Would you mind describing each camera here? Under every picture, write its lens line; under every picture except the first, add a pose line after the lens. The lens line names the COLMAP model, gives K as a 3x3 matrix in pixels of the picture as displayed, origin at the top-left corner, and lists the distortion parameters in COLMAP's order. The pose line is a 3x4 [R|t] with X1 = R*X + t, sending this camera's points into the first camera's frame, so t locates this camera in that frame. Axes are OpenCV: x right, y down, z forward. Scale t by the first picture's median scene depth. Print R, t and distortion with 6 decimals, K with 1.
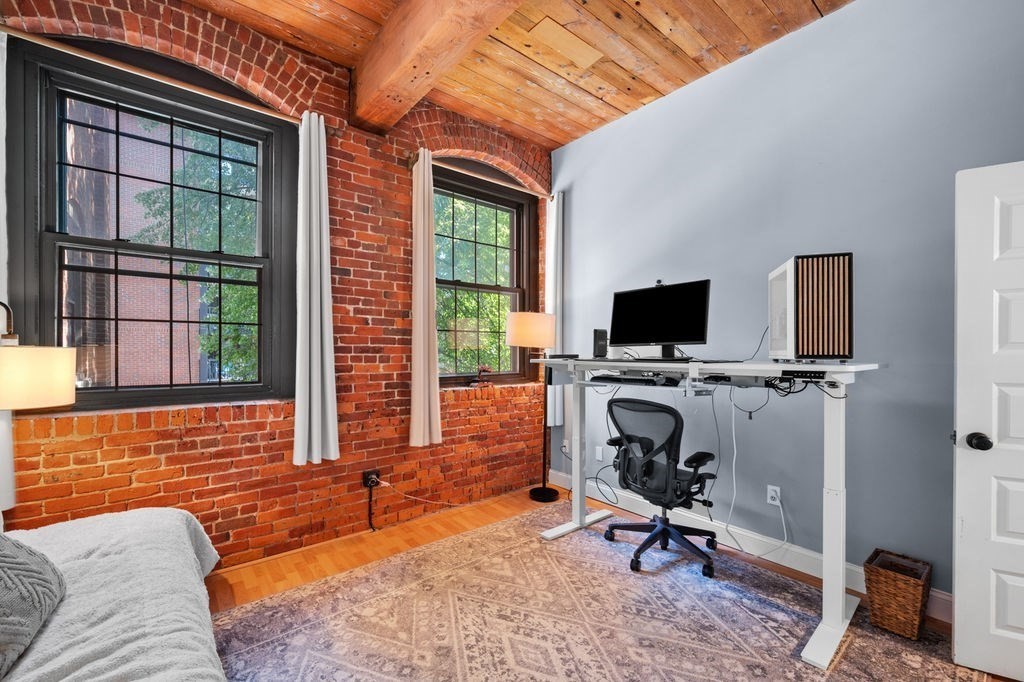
lens RADIAL K [[444.0, 0, 512.1], [0, 444.0, 348.1], [0, 0, 1]] dist [0.001098, 0.000711]
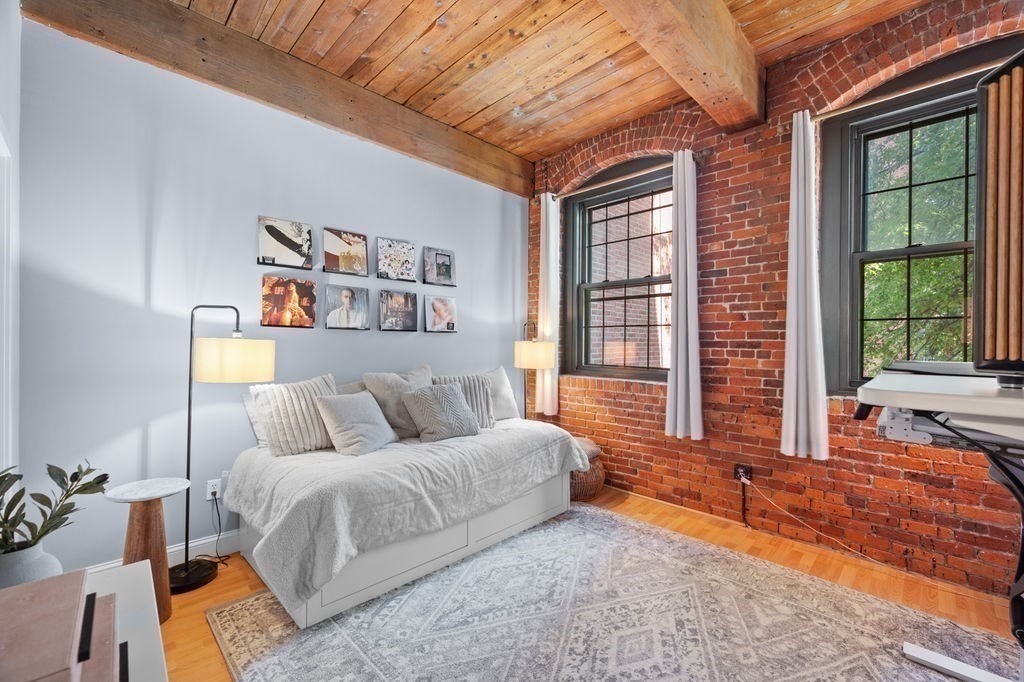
lens RADIAL K [[444.0, 0, 511.4], [0, 444.0, 338.3], [0, 0, 1]] dist [0.001098, 0.000711]
pose [[0.062801, -0.013129, -0.997940, 0.669691], [-0.007227, 0.999881, -0.013609, 0.007143], [0.998000, 0.008067, 0.062699, 0.420284]]
